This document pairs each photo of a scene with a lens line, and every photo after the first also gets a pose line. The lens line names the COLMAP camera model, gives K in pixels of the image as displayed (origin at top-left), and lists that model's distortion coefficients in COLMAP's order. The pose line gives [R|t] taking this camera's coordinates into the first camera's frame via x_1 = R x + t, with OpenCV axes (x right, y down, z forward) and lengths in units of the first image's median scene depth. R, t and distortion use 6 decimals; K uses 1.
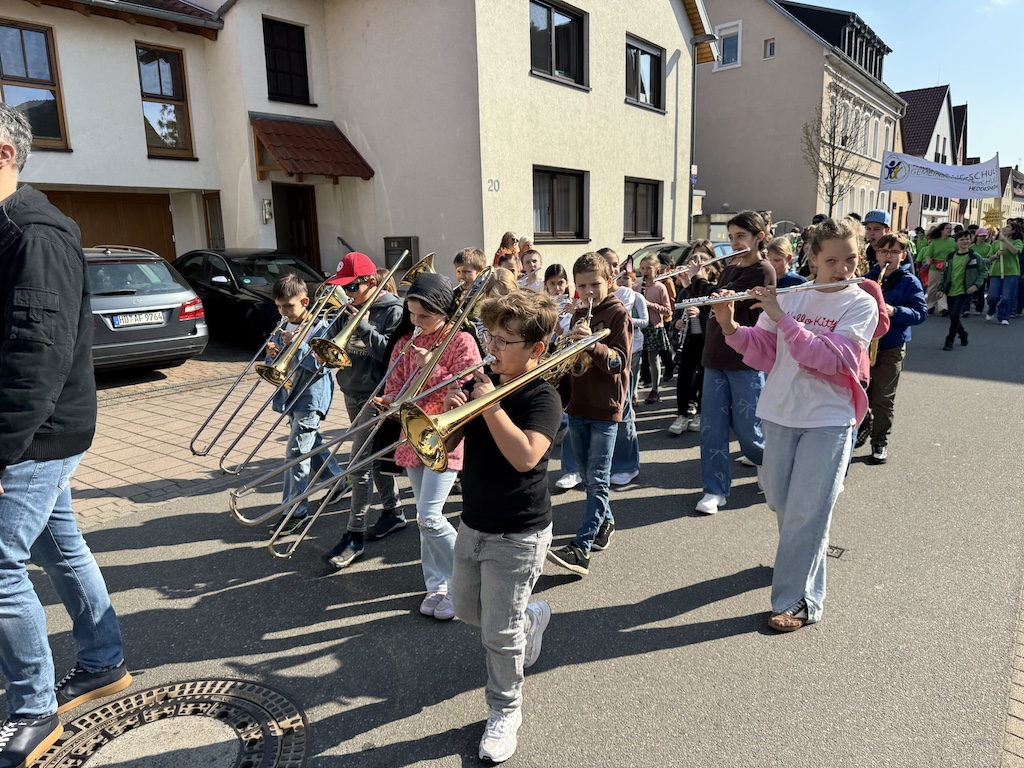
lens RADIAL K [[722.4, 0, 493.2], [0, 722.4, 388.0], [0, 0, 1]] dist [0.010262, -0.022952]
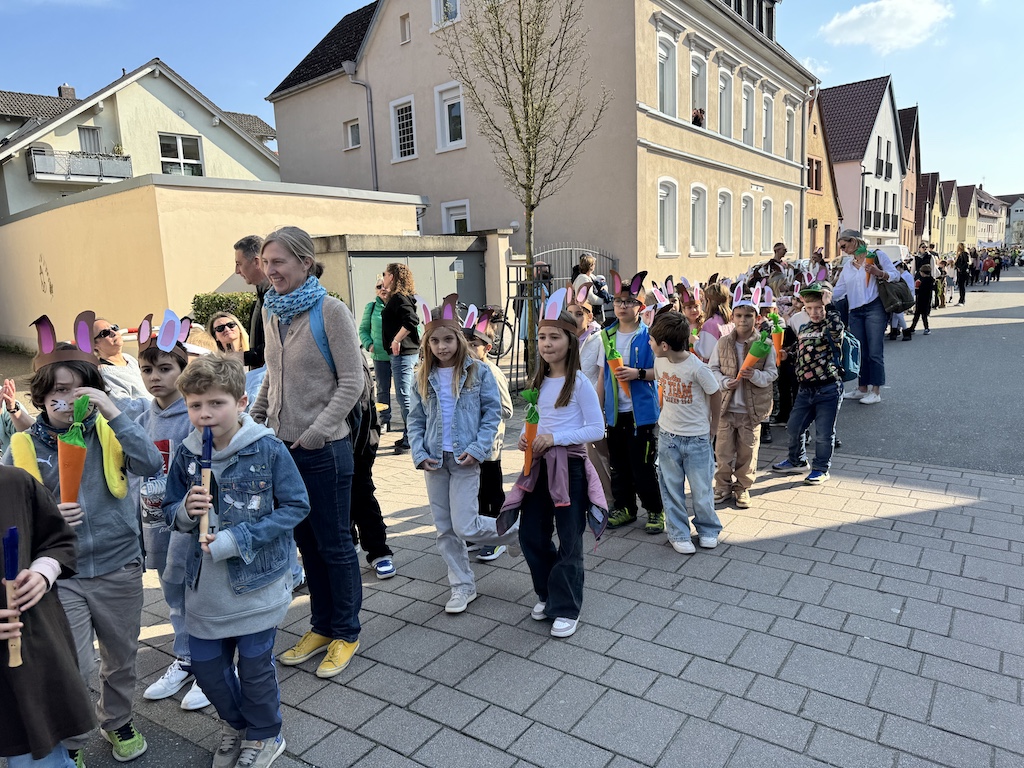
lens RADIAL K [[722.4, 0, 510.2], [0, 722.4, 404.6], [0, 0, 1]] dist [0.010262, -0.022952]
pose [[0.998744, -0.031926, 0.038613, 0.165557], [0.032842, 0.999188, -0.023323, -0.047178], [-0.037837, 0.024562, 0.998982, 0.218835]]
